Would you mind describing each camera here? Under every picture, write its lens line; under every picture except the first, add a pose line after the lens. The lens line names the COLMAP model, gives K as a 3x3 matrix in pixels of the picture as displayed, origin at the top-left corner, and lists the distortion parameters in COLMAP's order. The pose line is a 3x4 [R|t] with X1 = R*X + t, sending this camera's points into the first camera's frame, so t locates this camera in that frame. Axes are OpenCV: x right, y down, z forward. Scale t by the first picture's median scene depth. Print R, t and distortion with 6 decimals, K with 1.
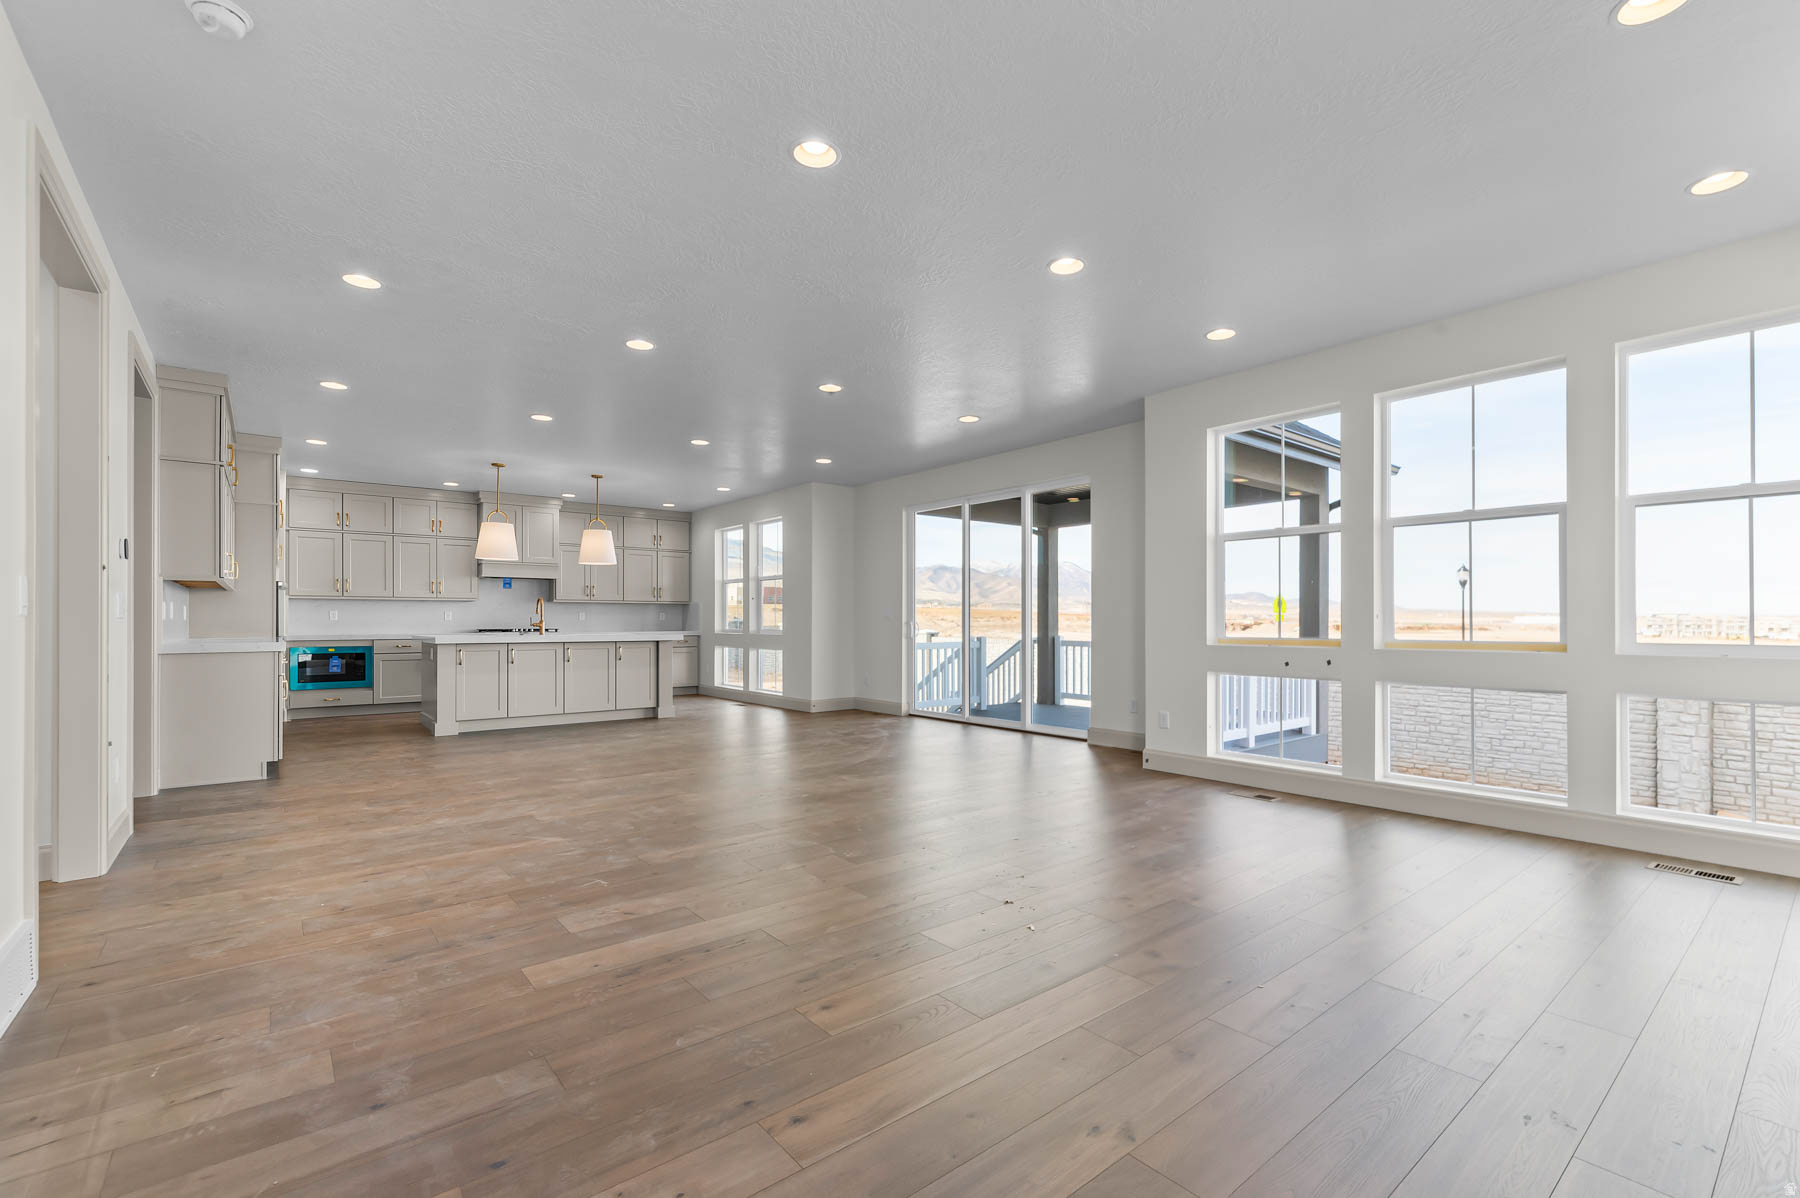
lens RADIAL K [[785.8, 0, 924.9], [0, 785.8, 620.6], [0, 0, 1]] dist [-0.001488, -0.000184]
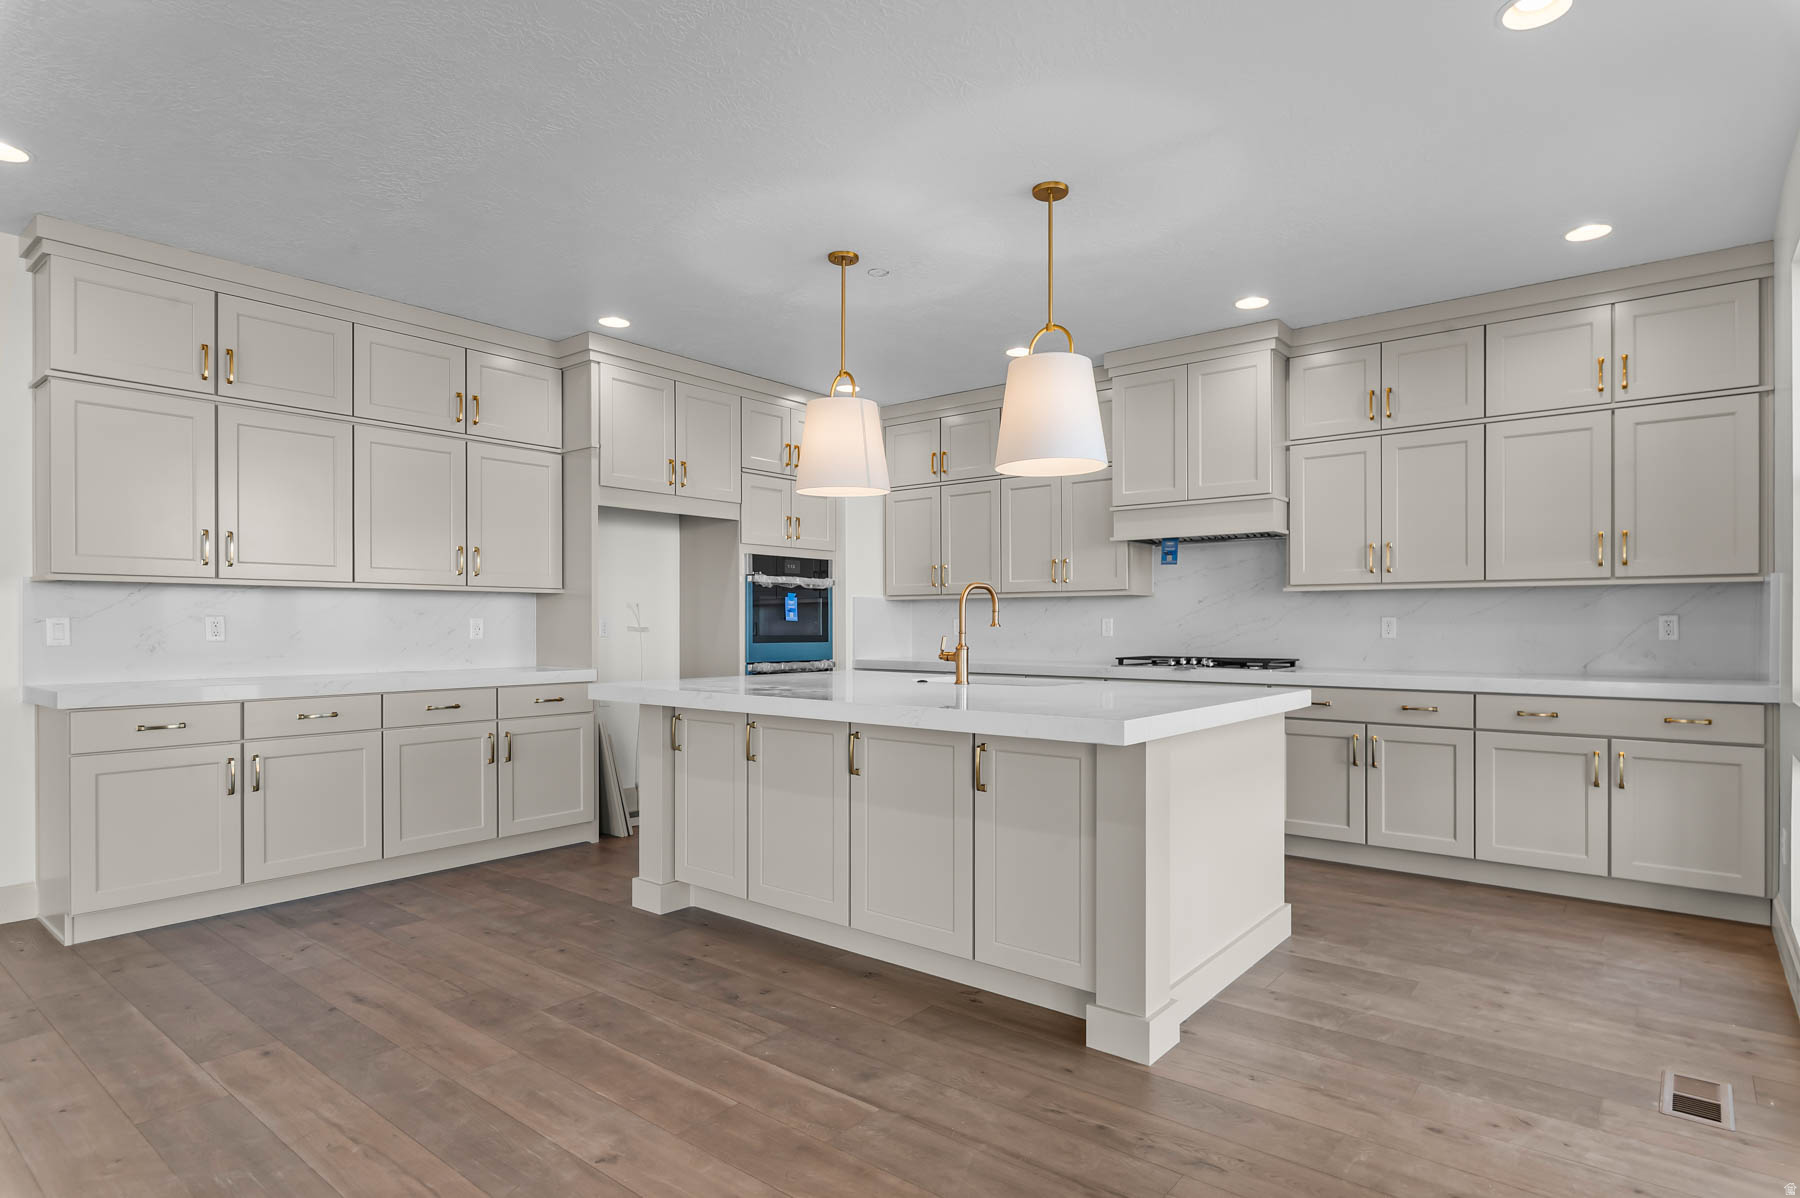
lens RADIAL K [[949.8, 0, 929.5], [0, 949.8, 624.6], [0, 0, 1]] dist [0.000012, -0.000484]
pose [[0.206408, 0.000768, -0.978466, -0.050226], [0.001719, 0.999998, 0.001147, -0.009209], [0.978465, -0.001919, 0.206406, 0.812902]]
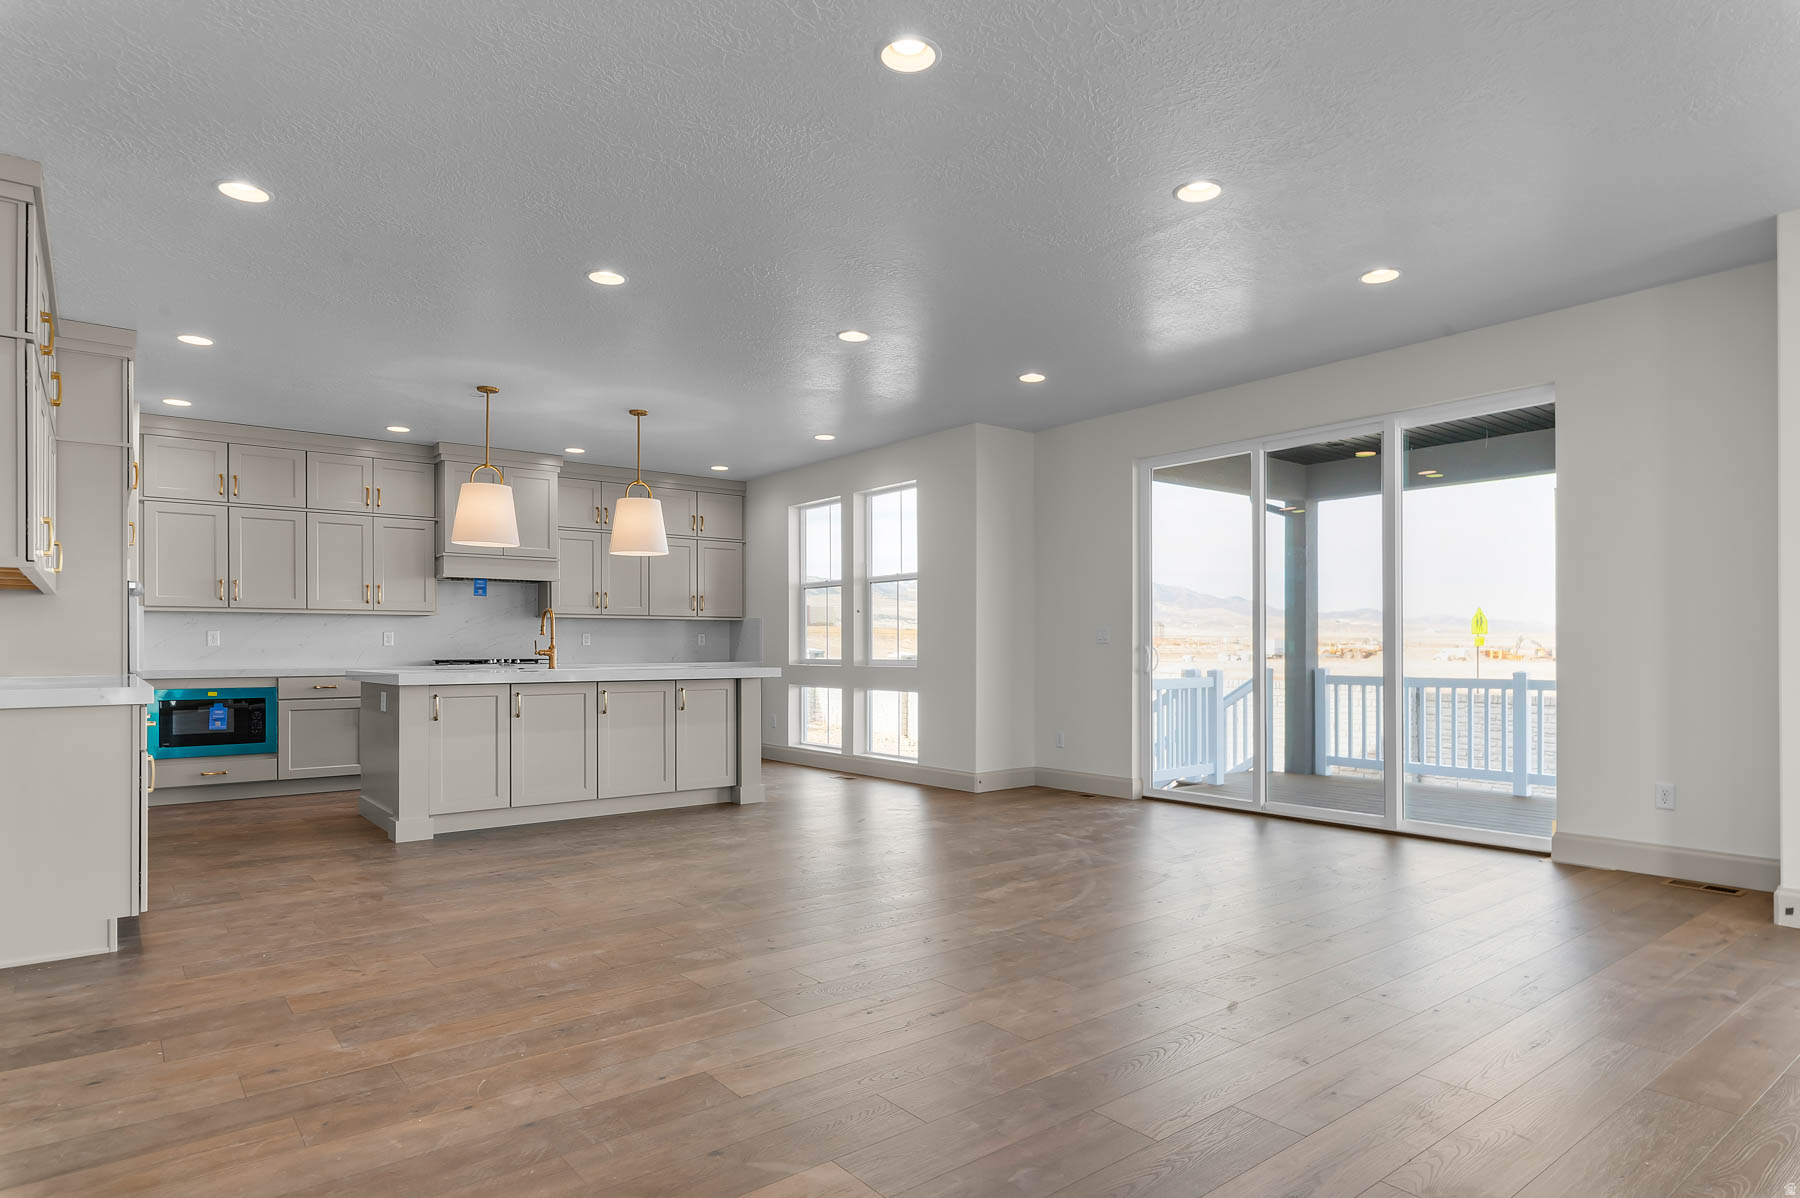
lens RADIAL K [[1014.1, 0, 927.4], [0, 1014.1, 645.7], [0, 0, 1]] dist [0.001839, 0.000824]
pose [[0.999902, -0.001914, -0.013886, -0.166378], [0.001905, 0.999998, -0.000704, 0.000987], [0.013888, 0.000677, 0.999903, 0.190465]]
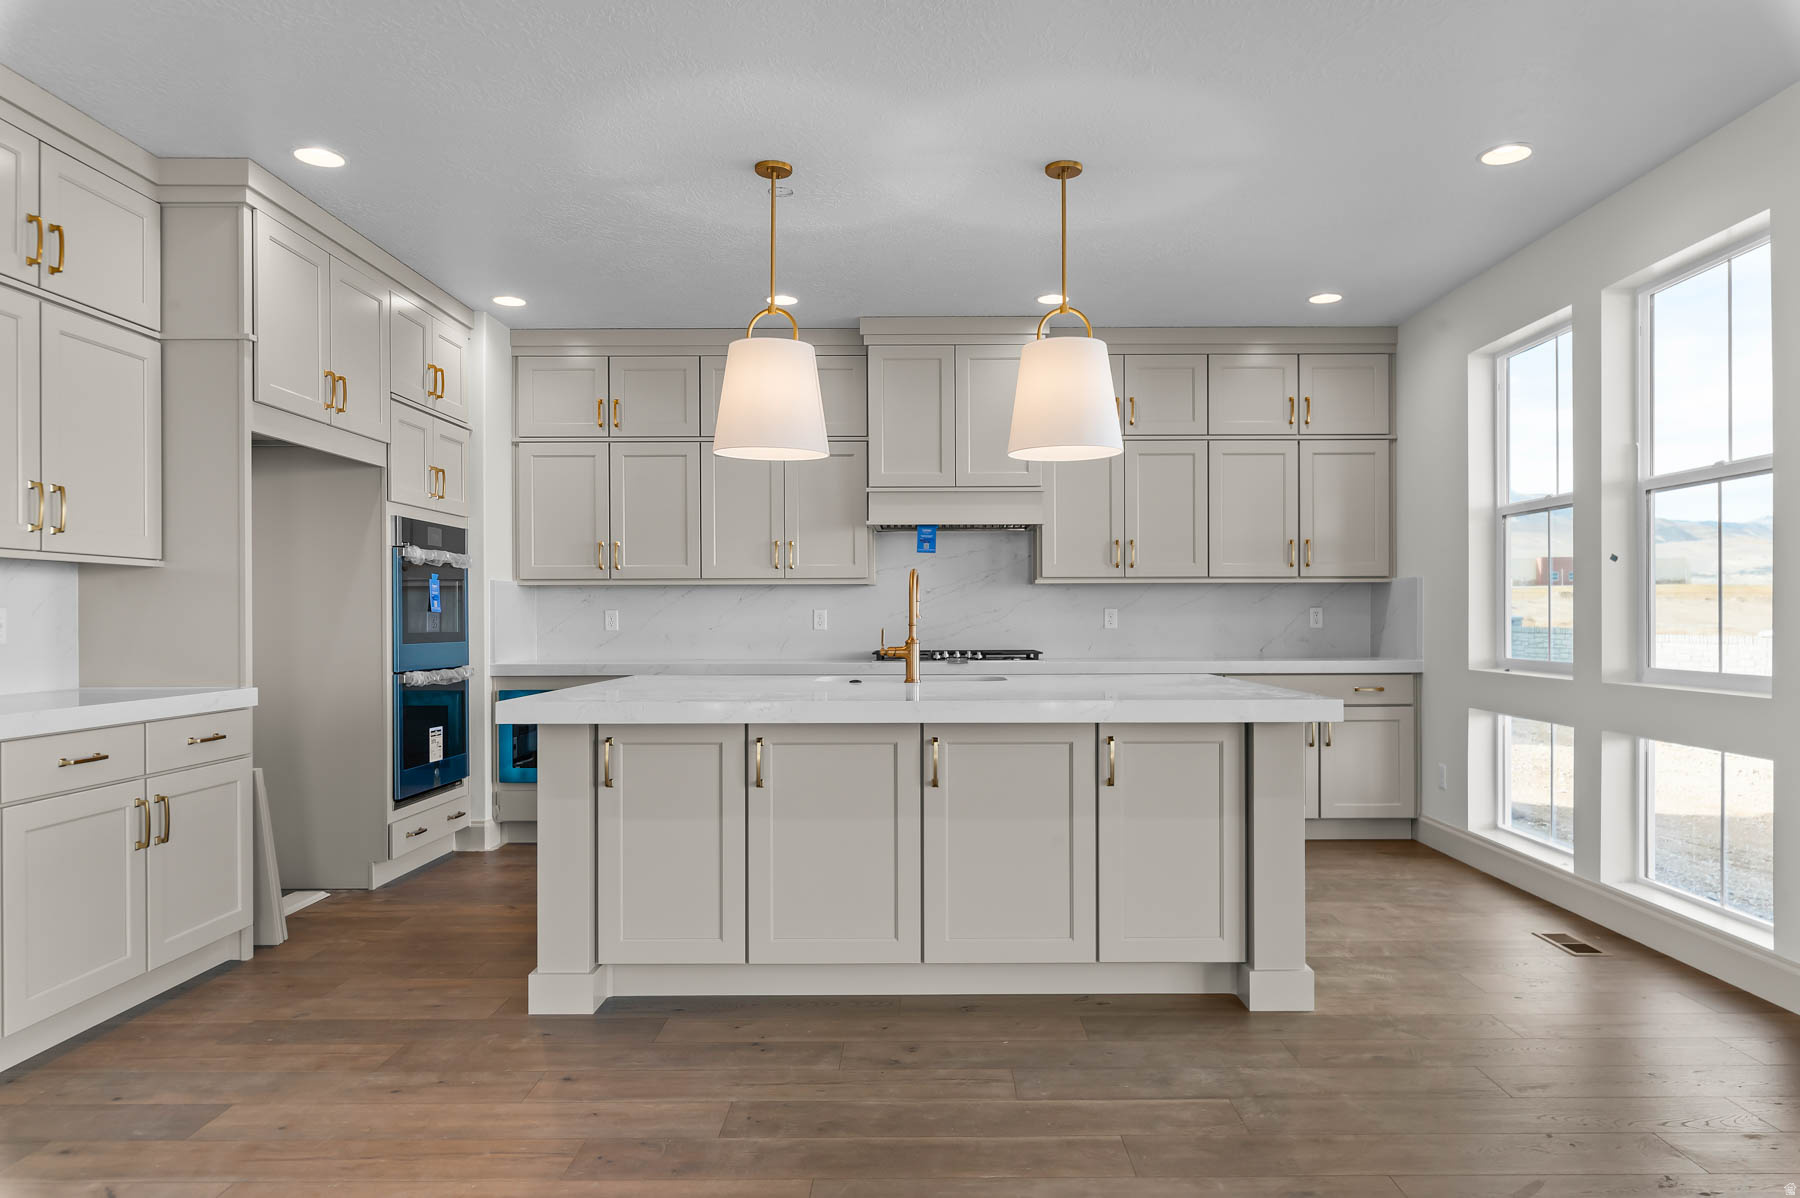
lens RADIAL K [[1138.8, 0, 929.4], [0, 1138.8, 617.4], [0, 0, 1]] dist [0.000860, 0.001195]
pose [[0.769260, -0.001262, -0.638935, -0.161737], [0.003640, 0.999990, 0.002408, -0.009156], [0.638926, -0.004178, 0.769257, 0.580565]]
